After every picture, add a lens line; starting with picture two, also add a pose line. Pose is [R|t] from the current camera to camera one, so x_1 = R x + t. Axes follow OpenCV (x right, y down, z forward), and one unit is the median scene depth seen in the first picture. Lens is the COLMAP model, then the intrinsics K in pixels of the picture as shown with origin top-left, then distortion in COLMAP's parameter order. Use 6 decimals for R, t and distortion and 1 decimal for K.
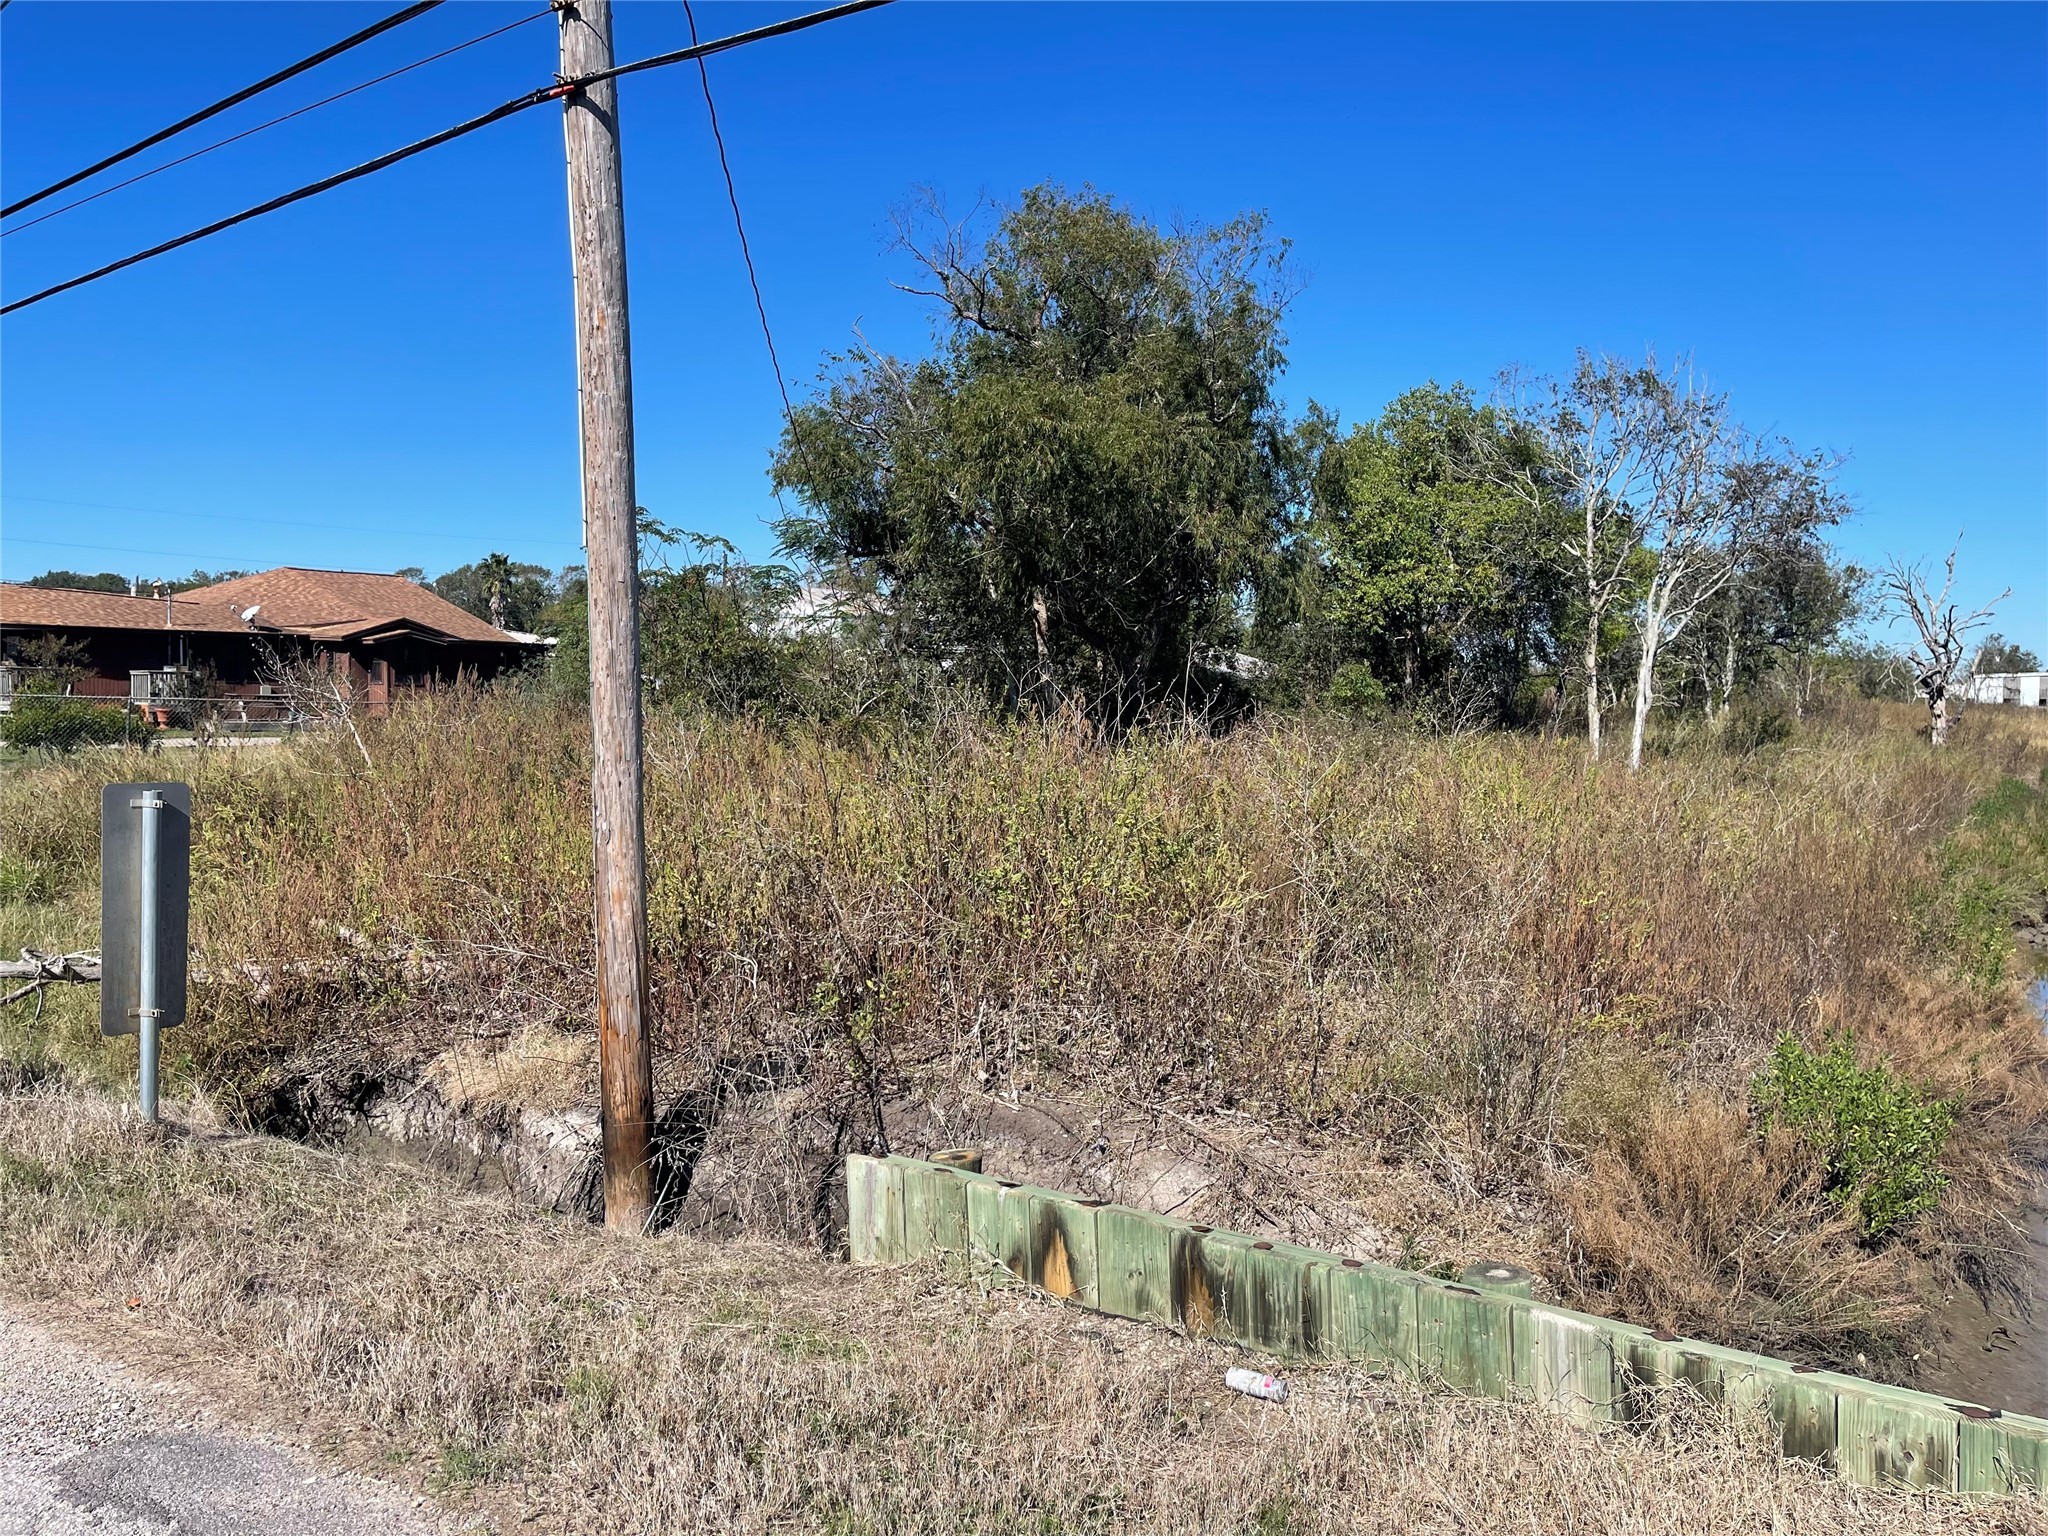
lens RADIAL K [[1546.4, 0, 1010.7], [0, 1546.4, 773.3], [0, 0, 1]] dist [0.072500, -0.094036]
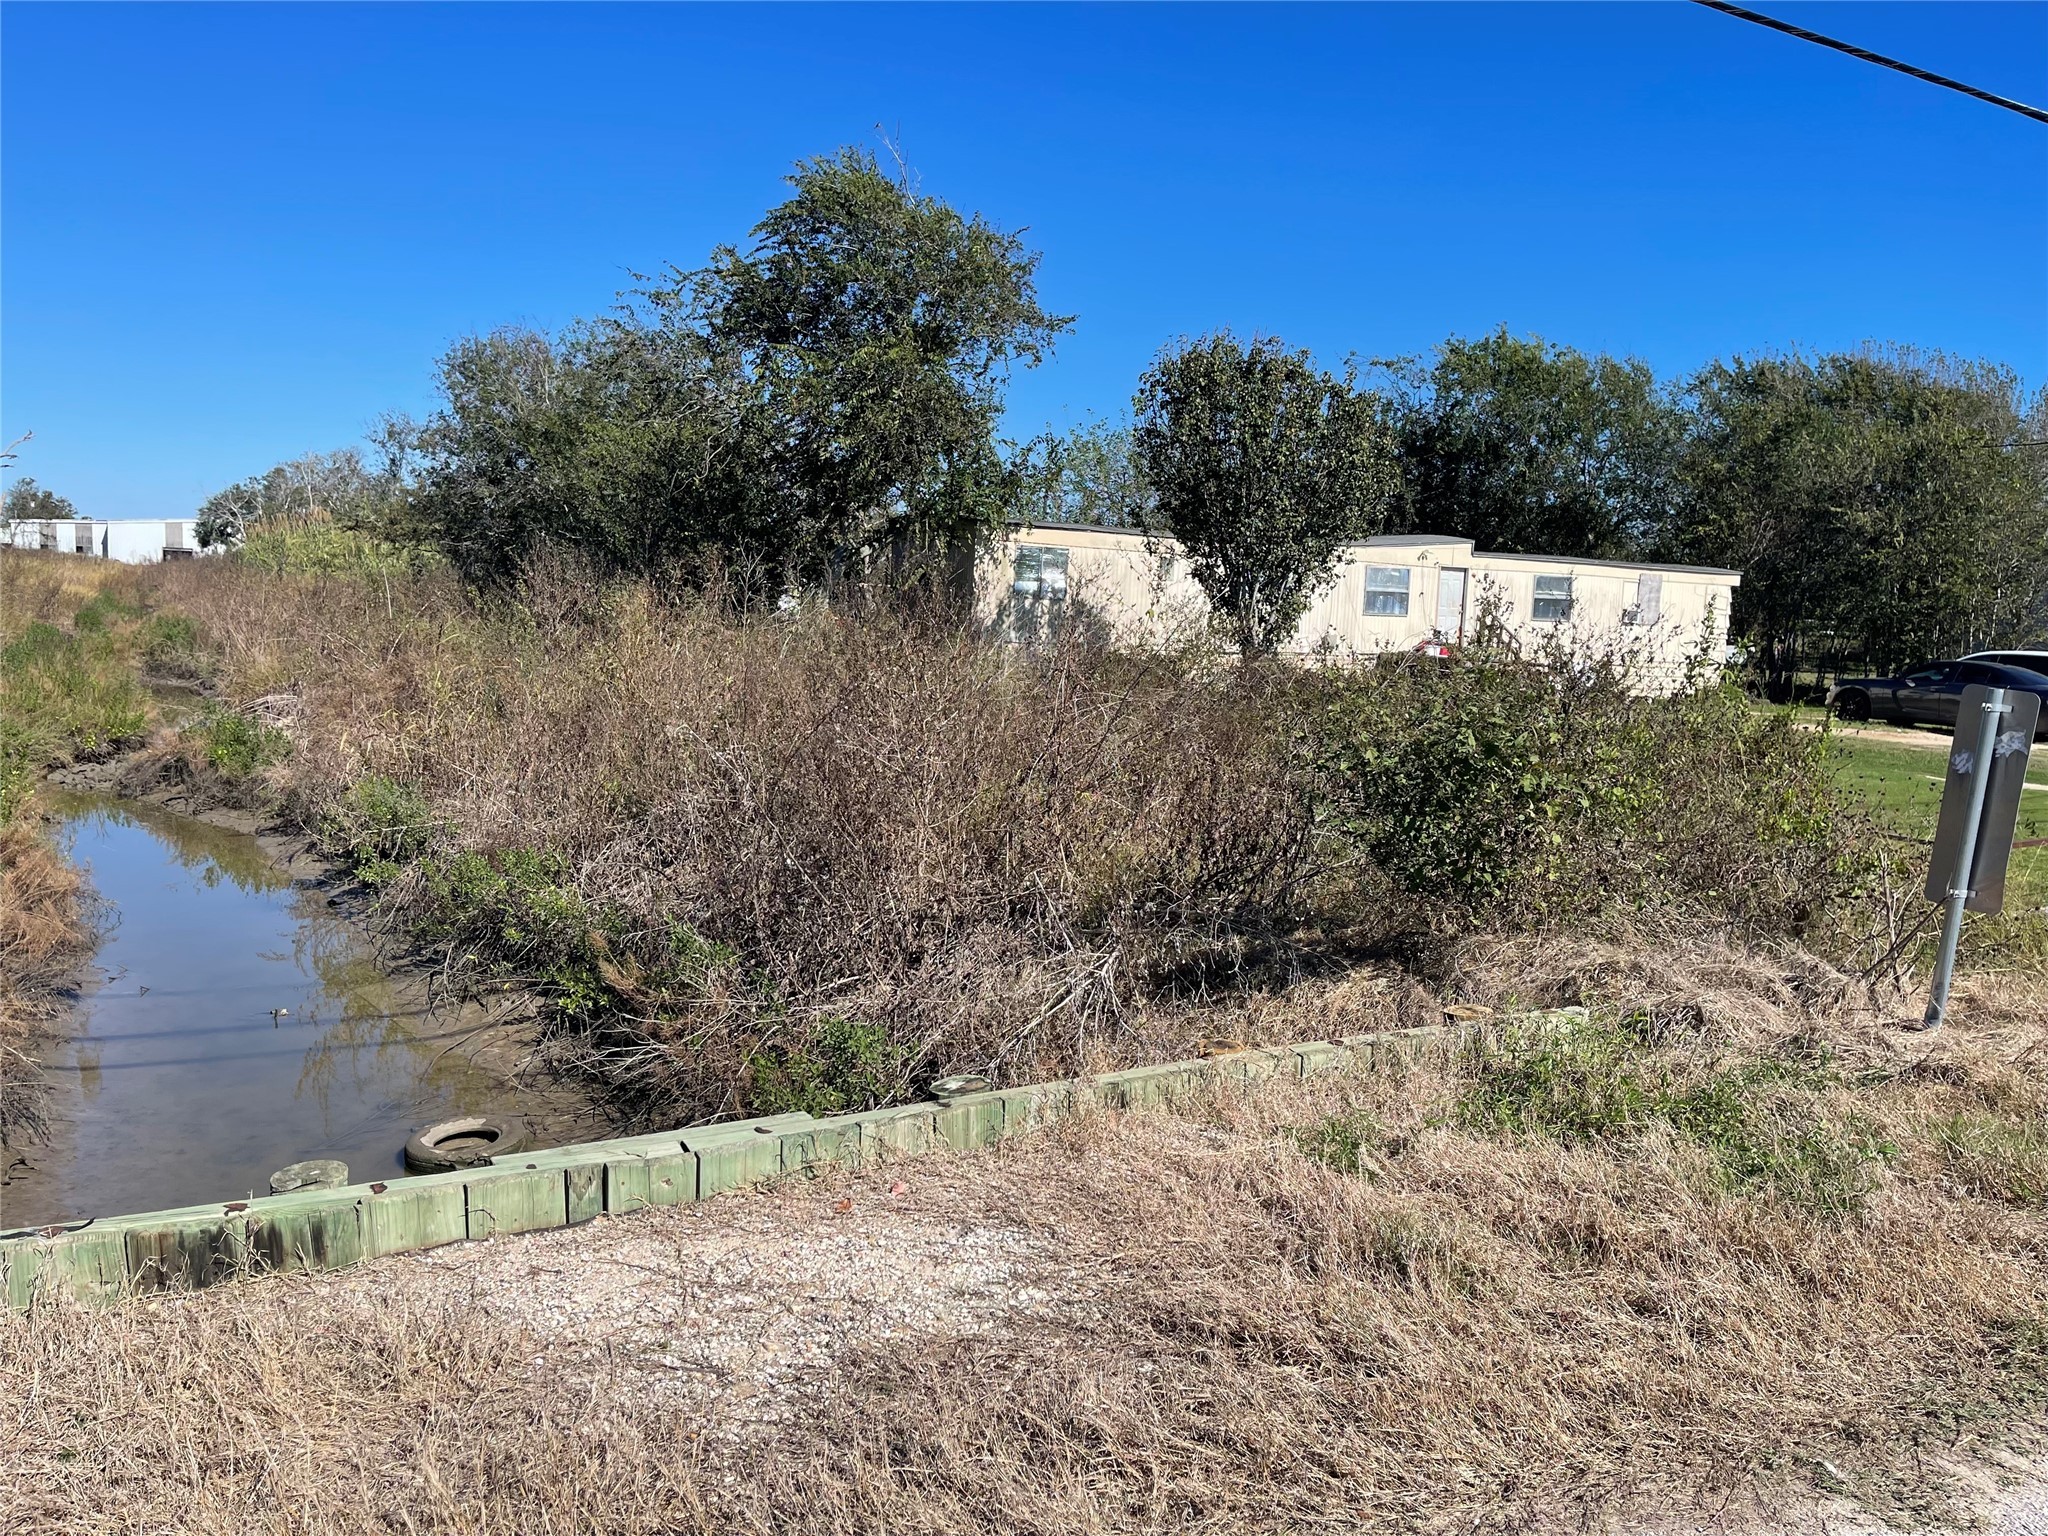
lens RADIAL K [[1546.4, 0, 1022.0], [0, 1546.4, 782.9], [0, 0, 1]] dist [0.072500, -0.094036]
pose [[0.438608, -0.104330, 0.892602, 0.031761], [0.011776, 0.993820, 0.110374, 0.005870], [-0.898601, -0.037899, 0.437127, -0.020971]]
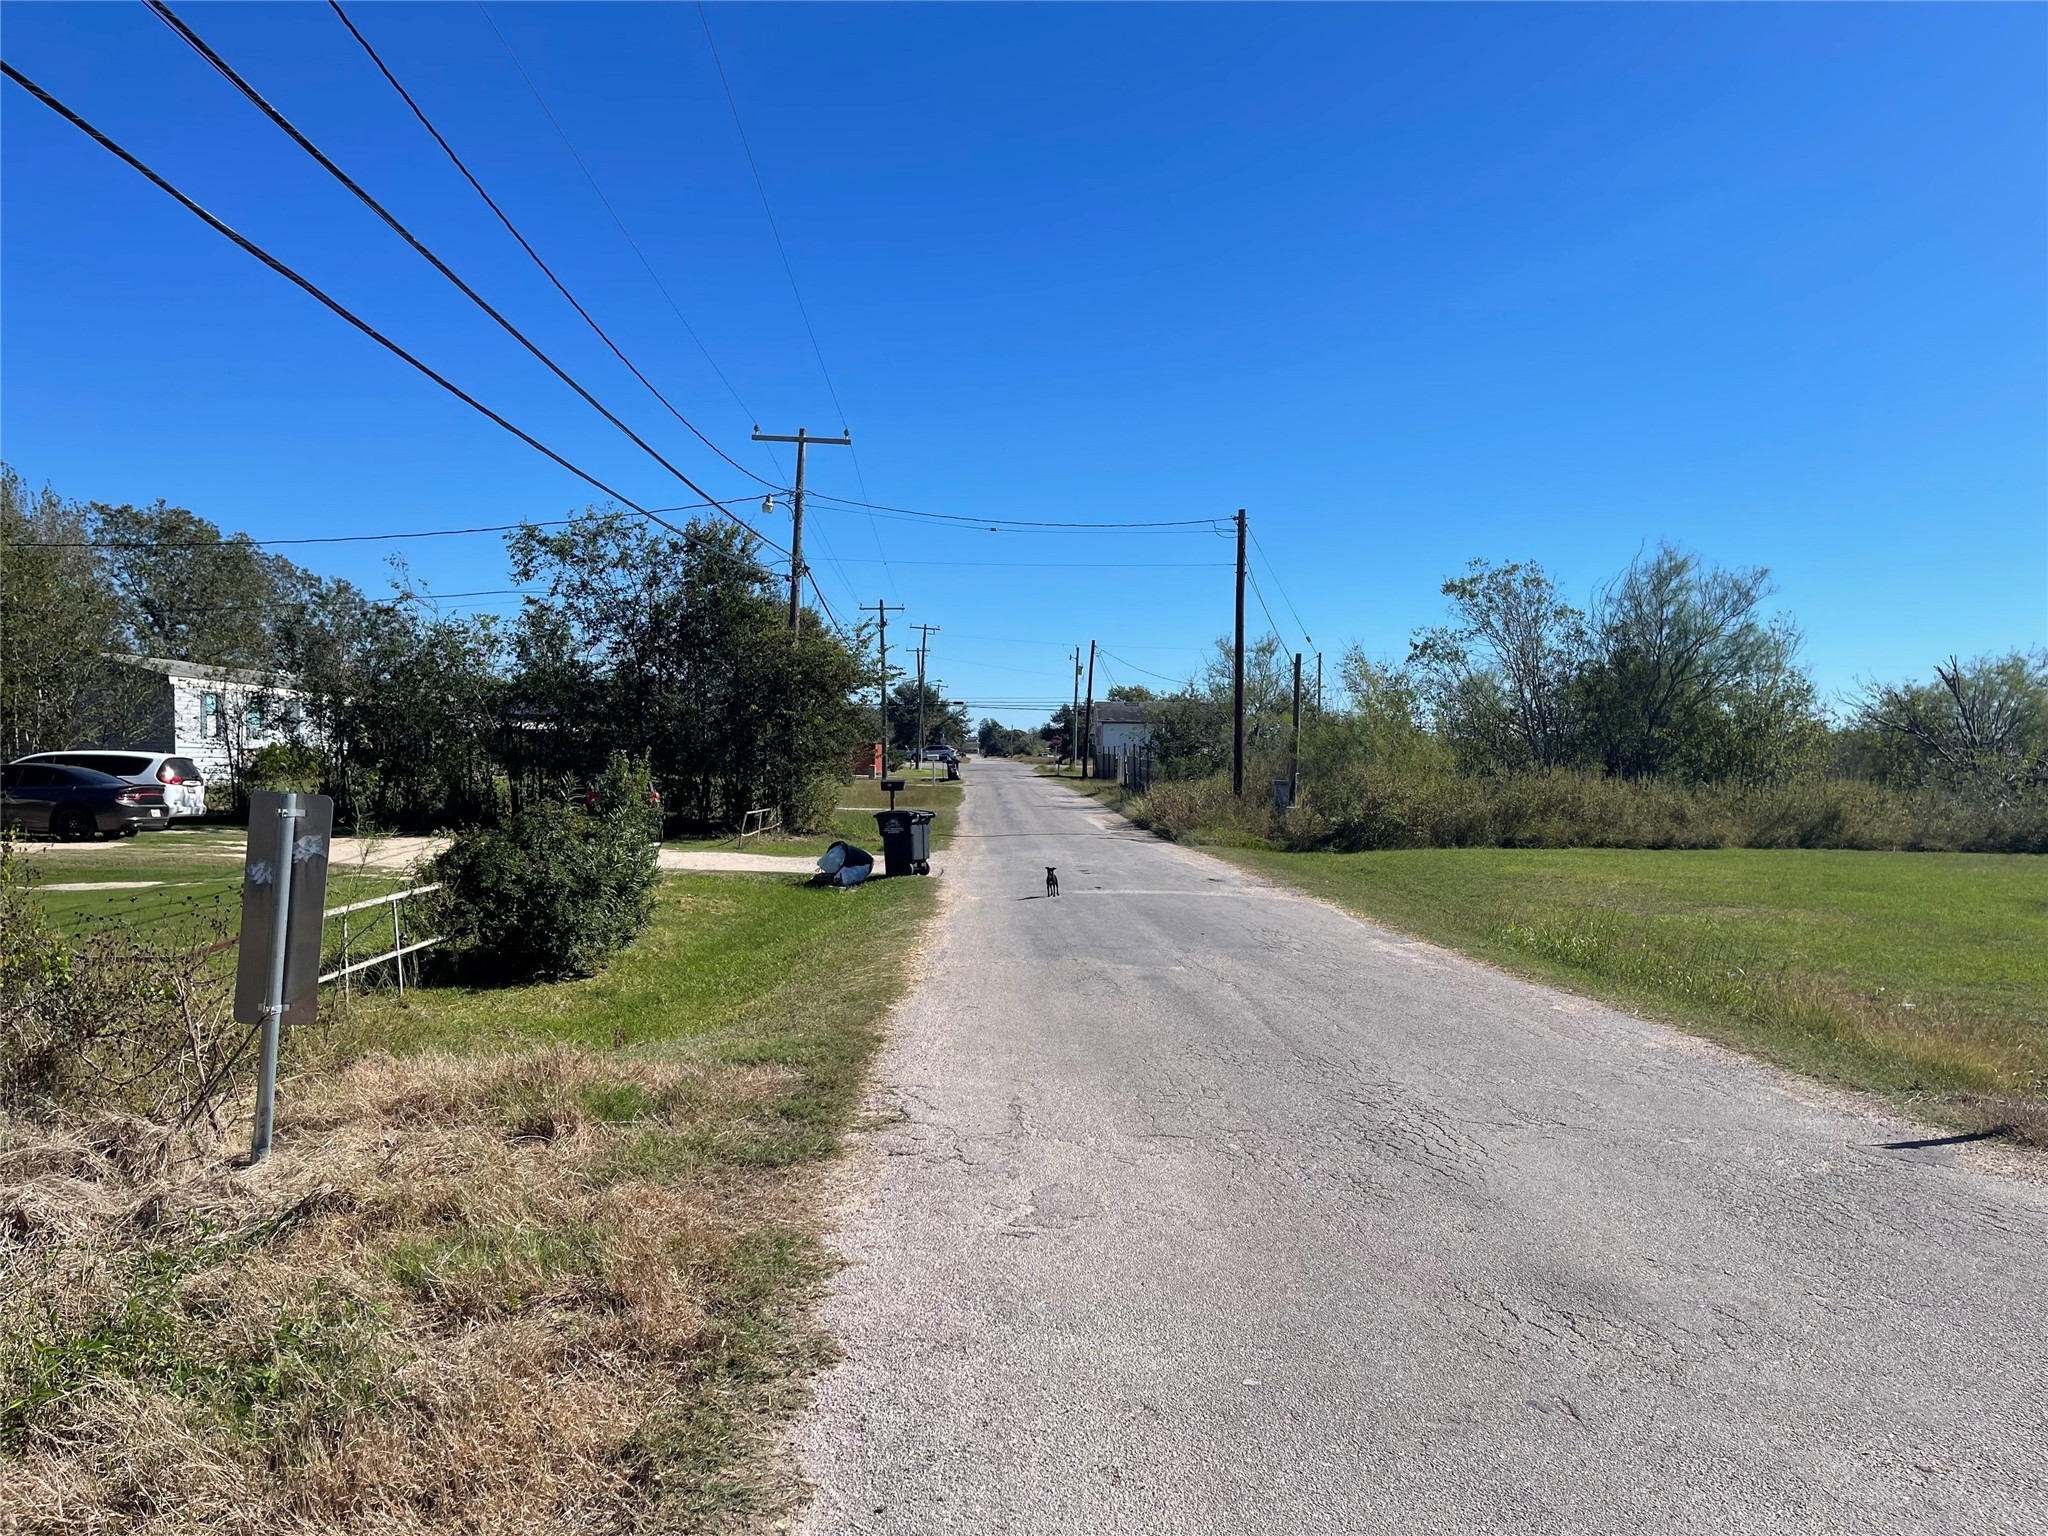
lens RADIAL K [[1546.4, 0, 1021.3], [0, 1546.4, 784.0], [0, 0, 1]] dist [0.072500, -0.094036]
pose [[-0.627996, -0.040882, 0.777142, 0.124368], [0.017691, 0.997611, 0.066776, 0.003003], [-0.778016, 0.055683, -0.625772, 0.070353]]
